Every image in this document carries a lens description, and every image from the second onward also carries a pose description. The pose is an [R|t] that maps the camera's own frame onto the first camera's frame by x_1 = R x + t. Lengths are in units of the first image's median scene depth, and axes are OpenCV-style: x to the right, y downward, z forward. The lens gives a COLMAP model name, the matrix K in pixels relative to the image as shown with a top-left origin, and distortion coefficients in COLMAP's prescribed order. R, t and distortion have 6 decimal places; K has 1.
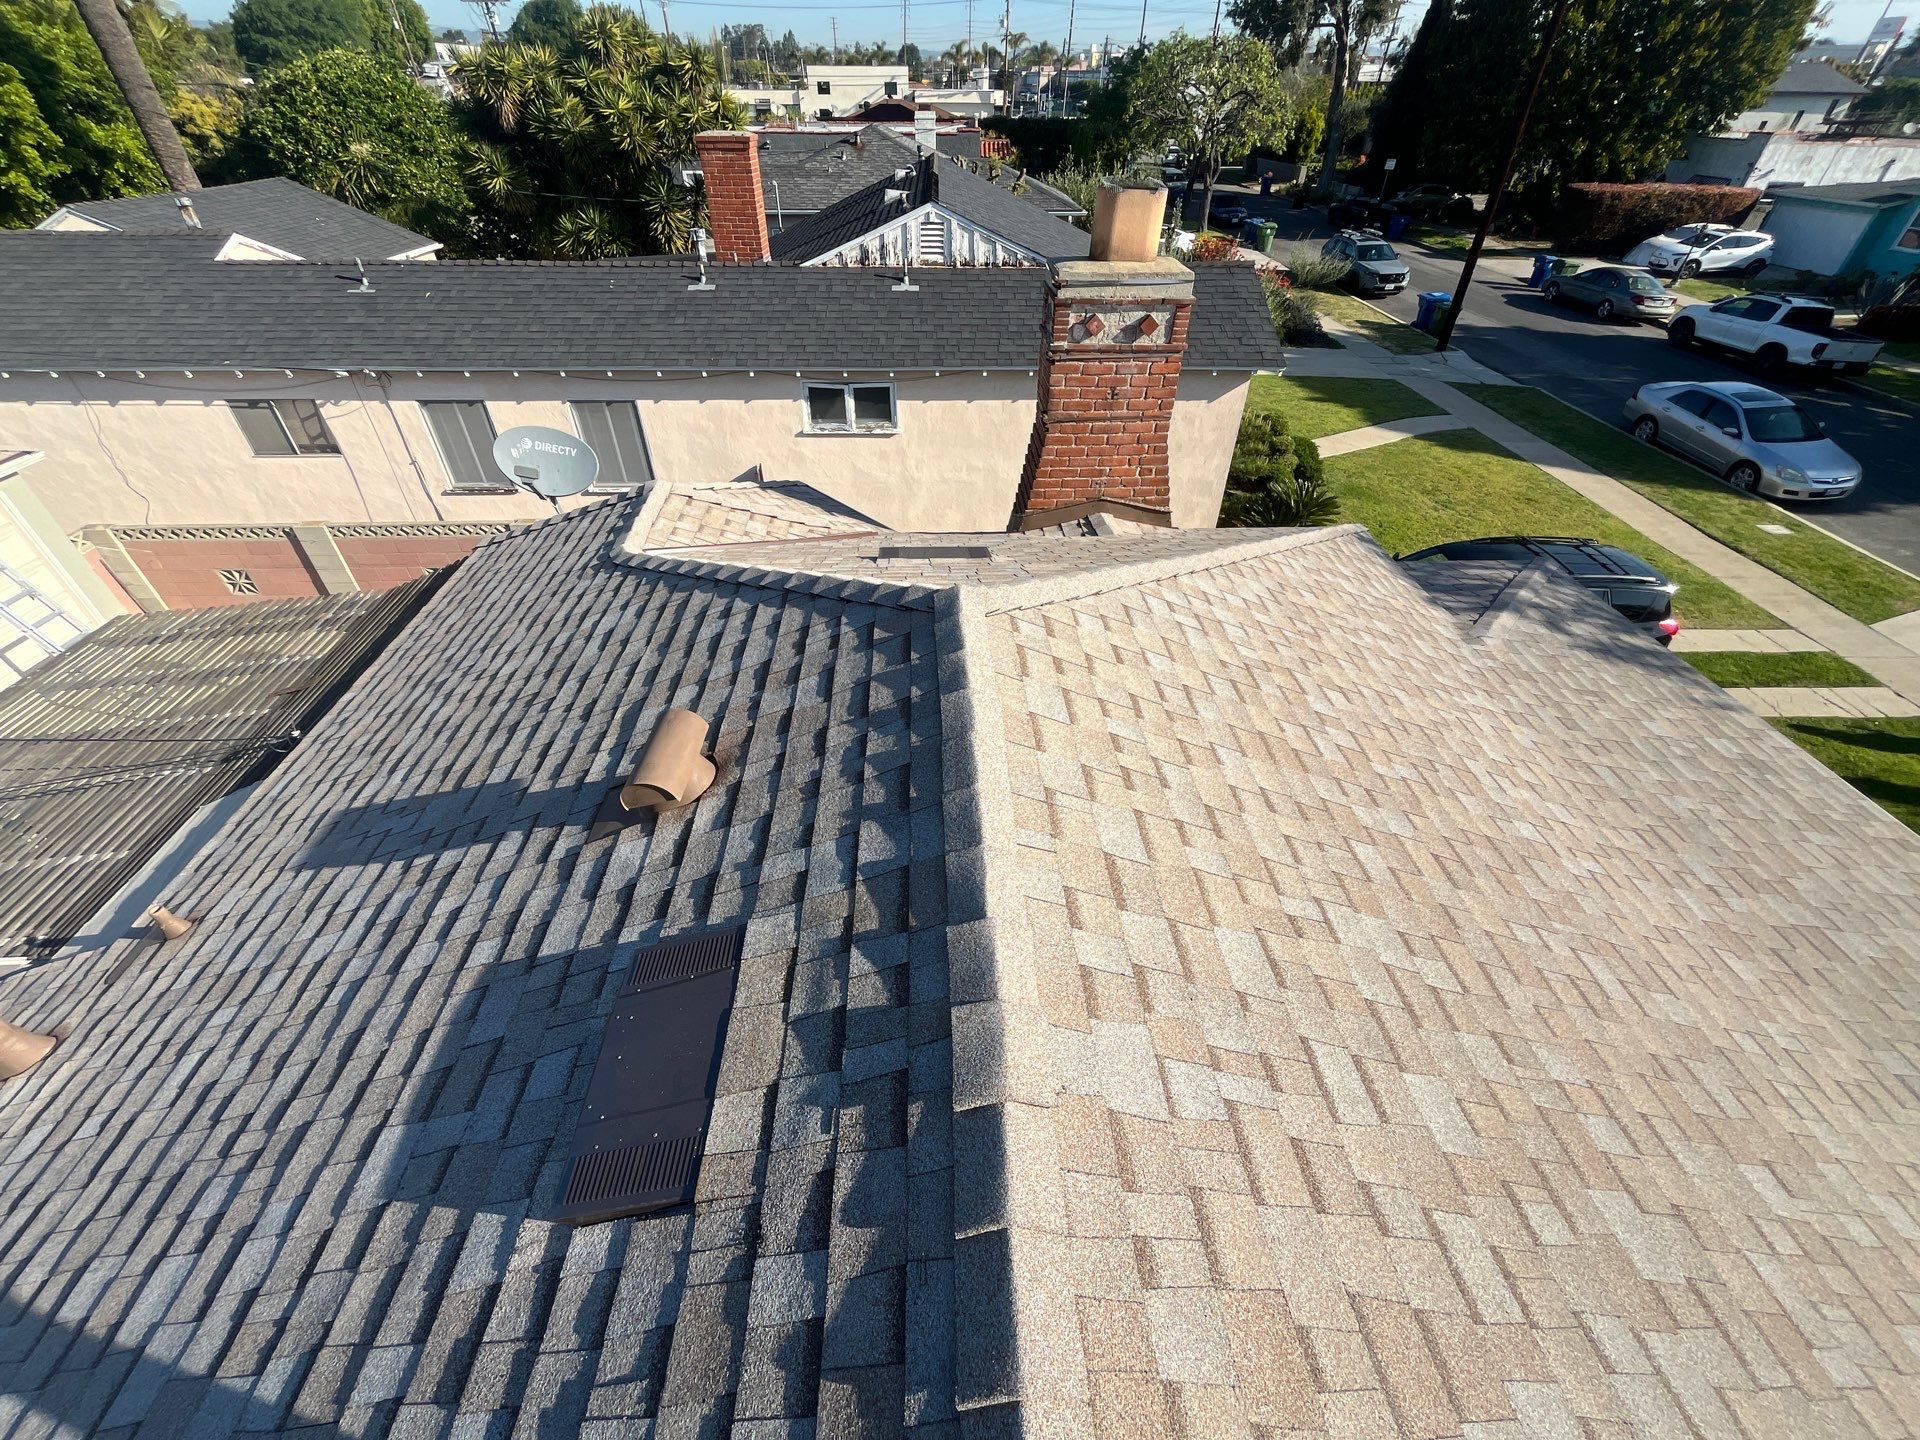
lens RADIAL K [[780.2, 0, 960.0], [0, 780.2, 720.0], [0, 0, 1]] dist [-0.004114, 0.000060]
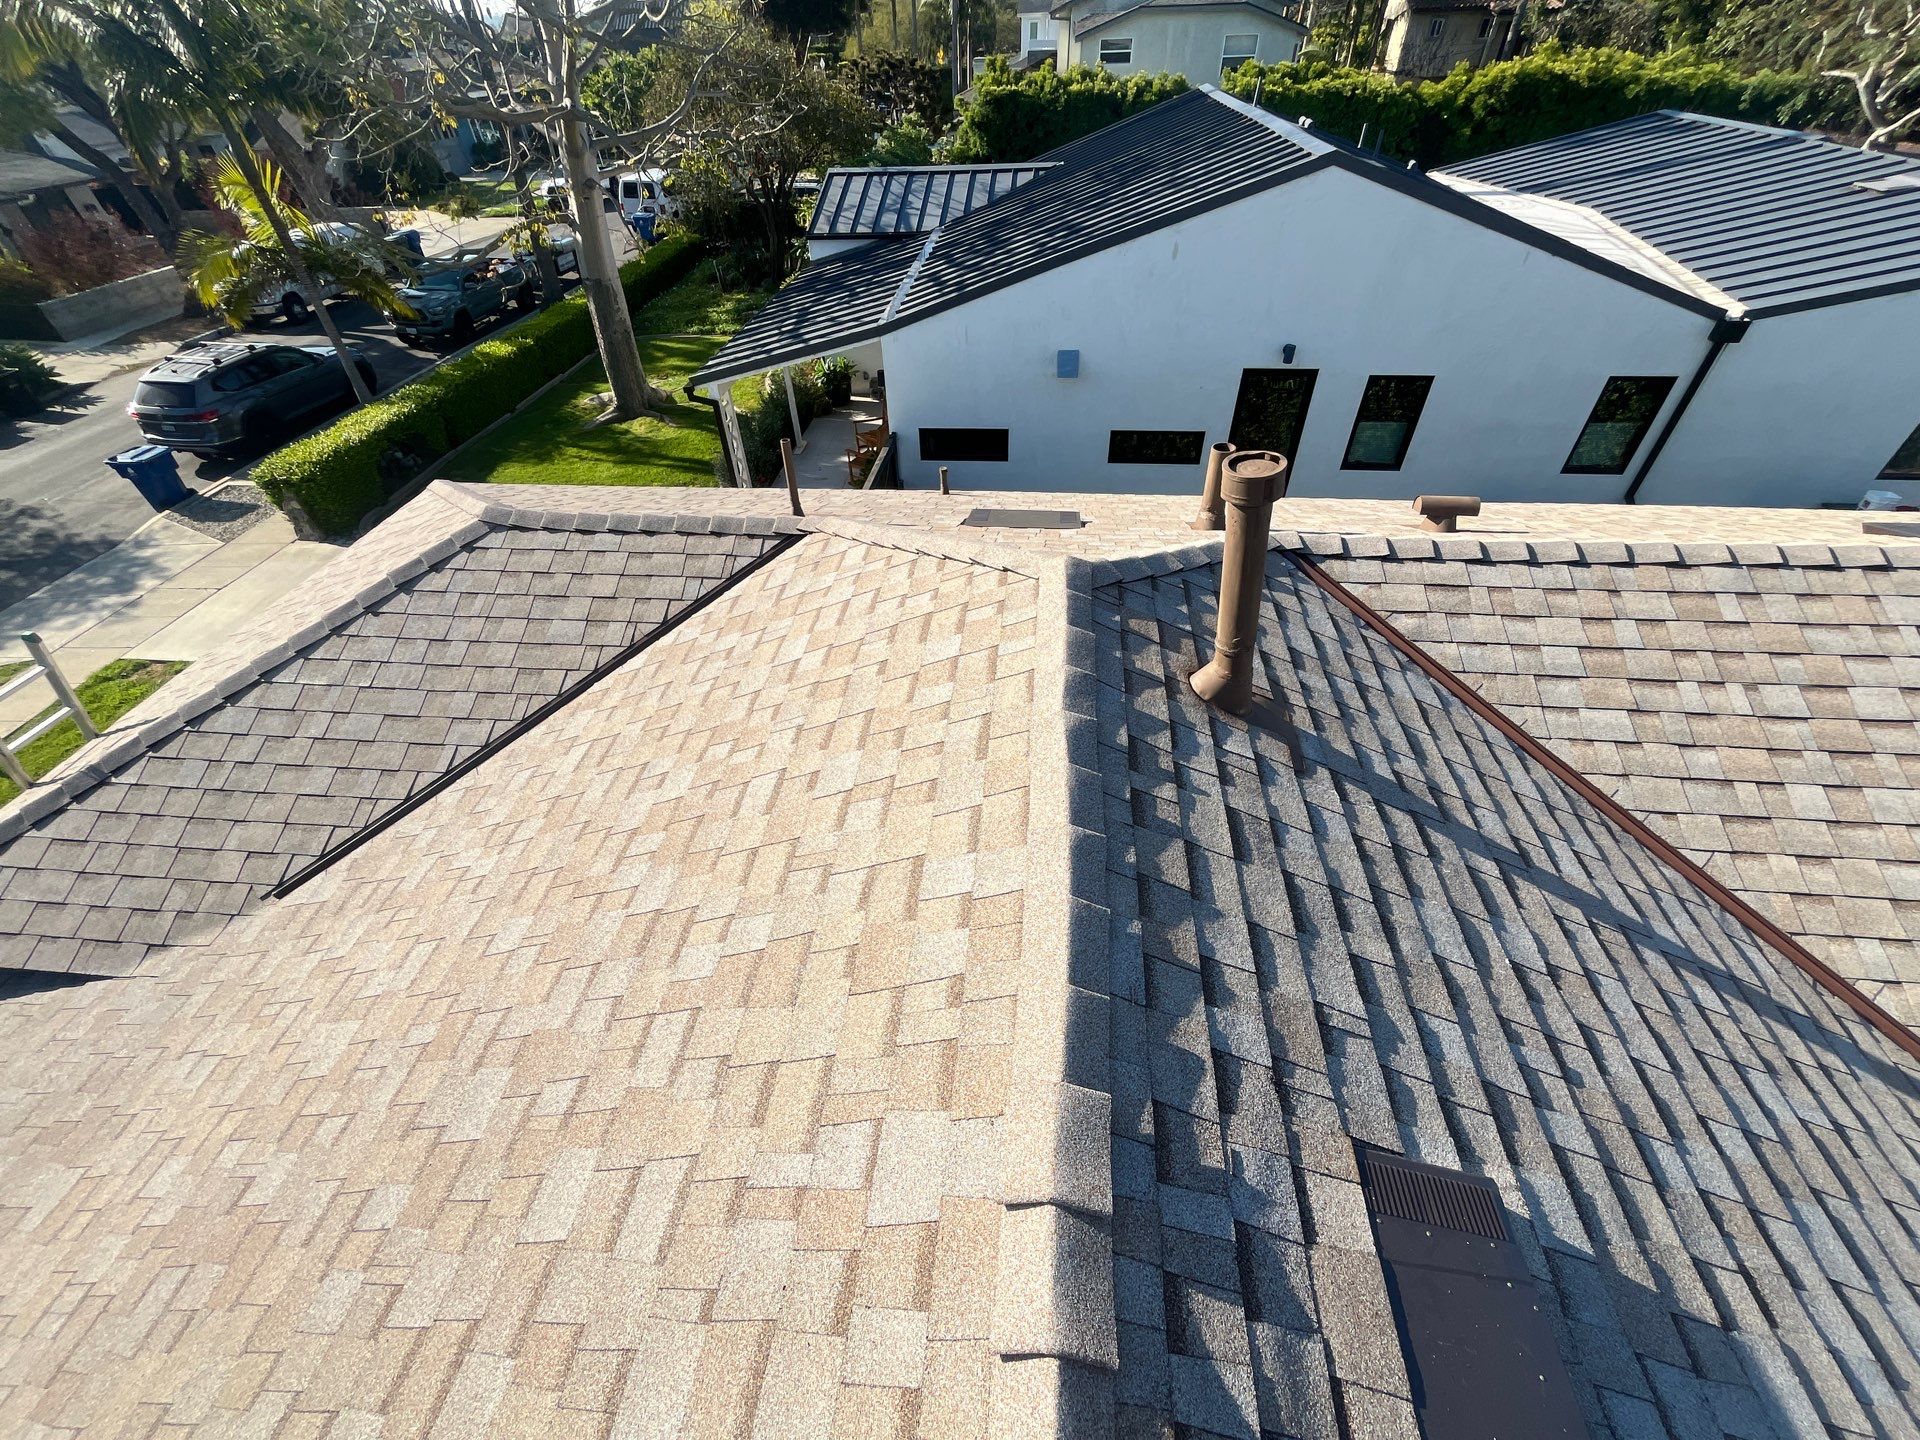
lens RADIAL K [[774.5, 0, 955.1], [0, 774.5, 721.6], [0, 0, 1]] dist [-0.002568, 0.000139]
pose [[-0.986647, -0.090318, 0.135535, 0.012428], [0.121113, 0.149535, 0.981311, -0.073726], [-0.108898, 0.984623, -0.136600, 0.086334]]
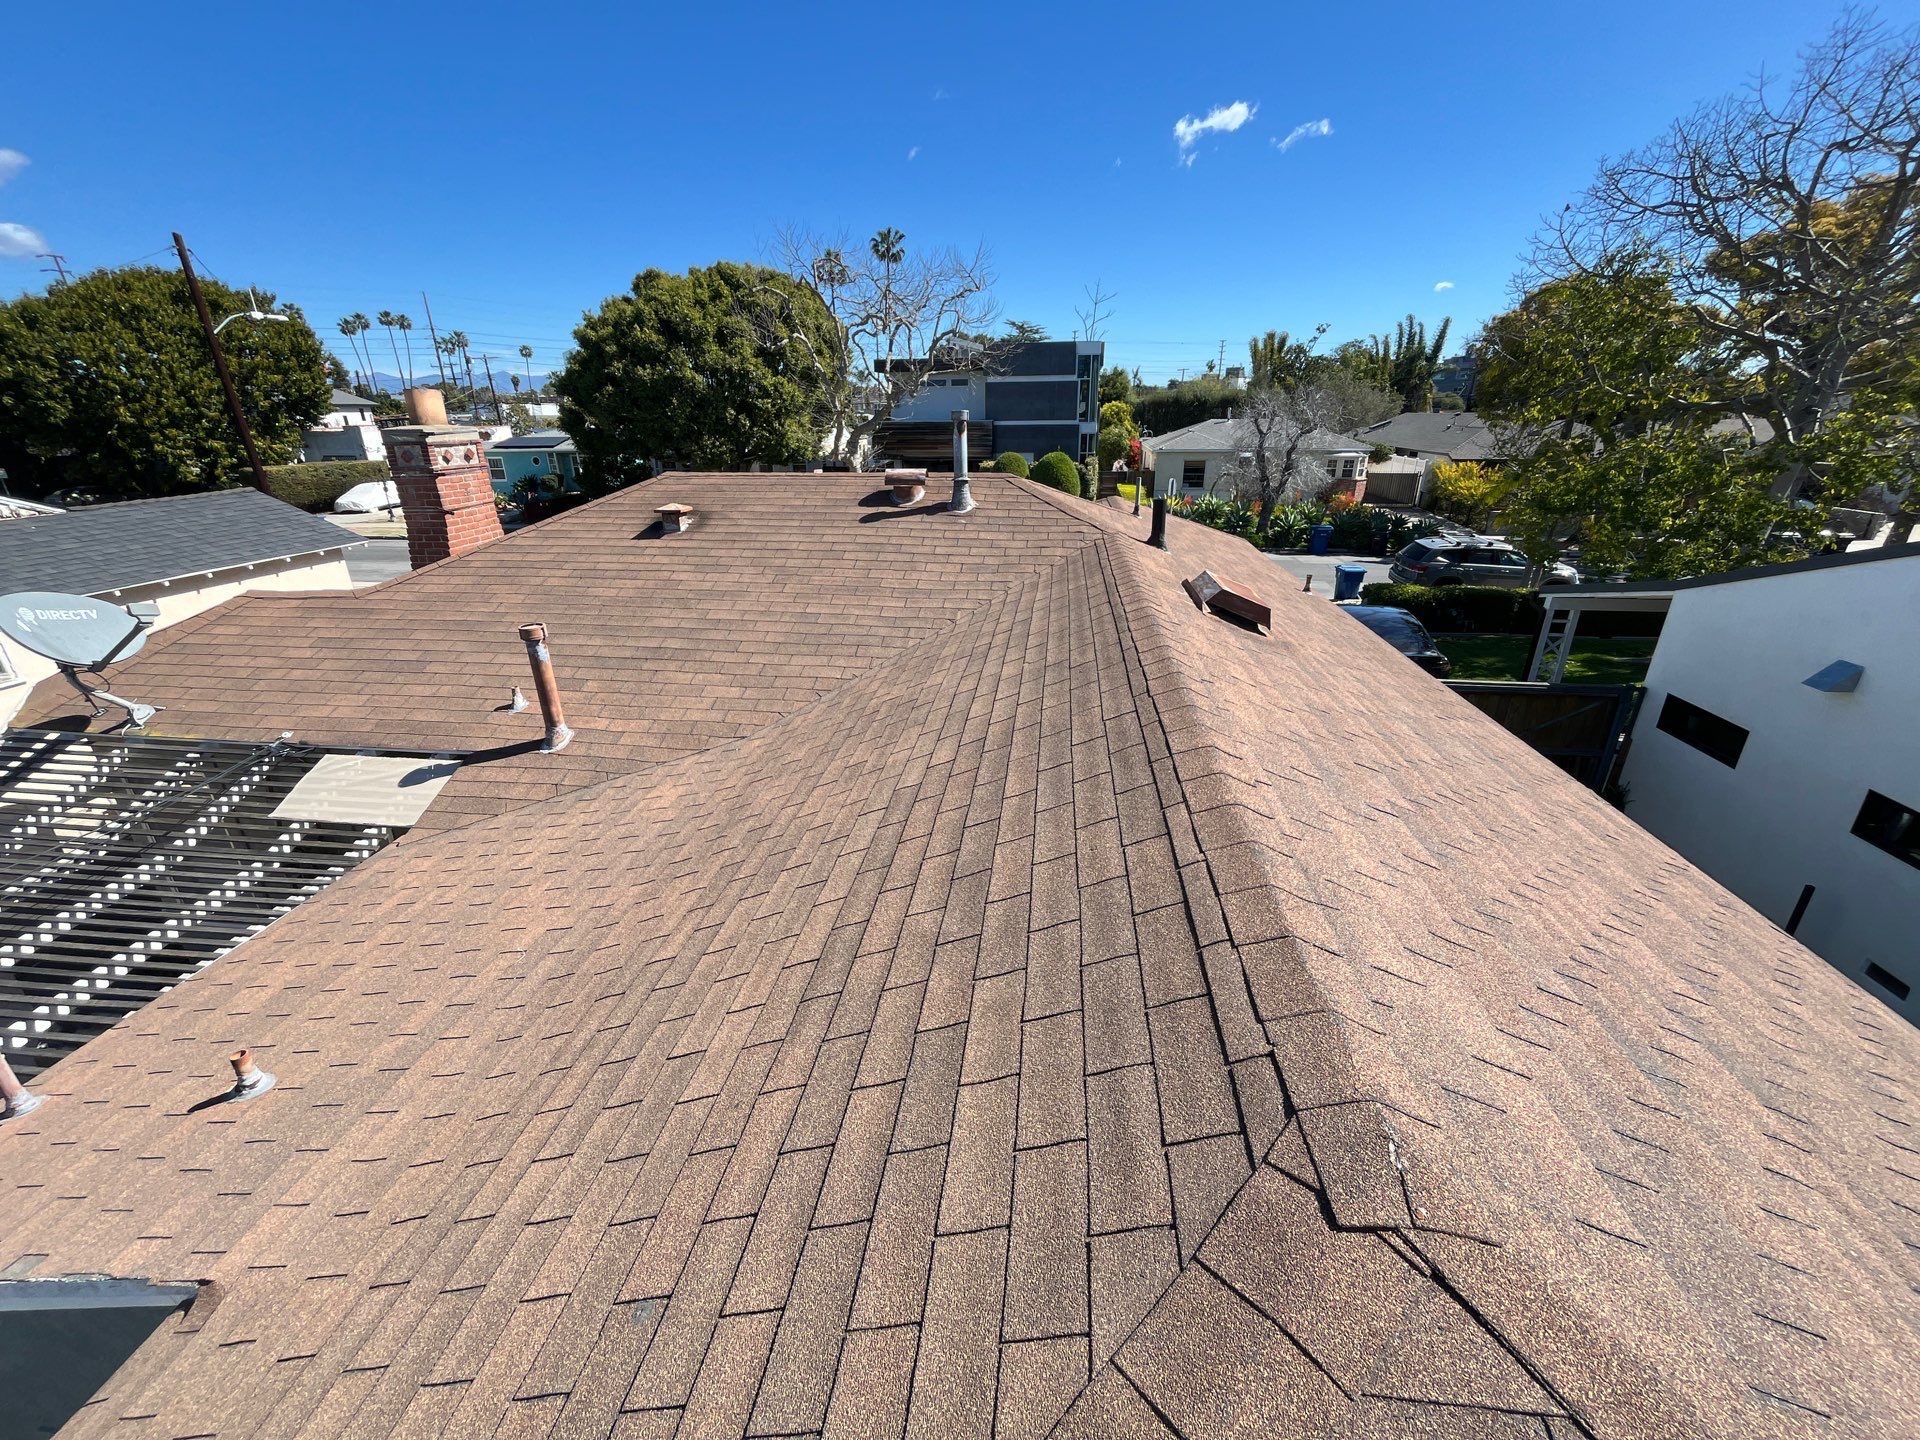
lens RADIAL K [[774.5, 0, 955.1], [0, 774.5, 721.6], [0, 0, 1]] dist [-0.002568, 0.000139]
pose [[0.176916, -0.378359, 0.908595, -0.712515], [0.632912, 0.750706, 0.189374, 0.172928], [-0.753739, 0.541557, 0.372280, -0.104416]]
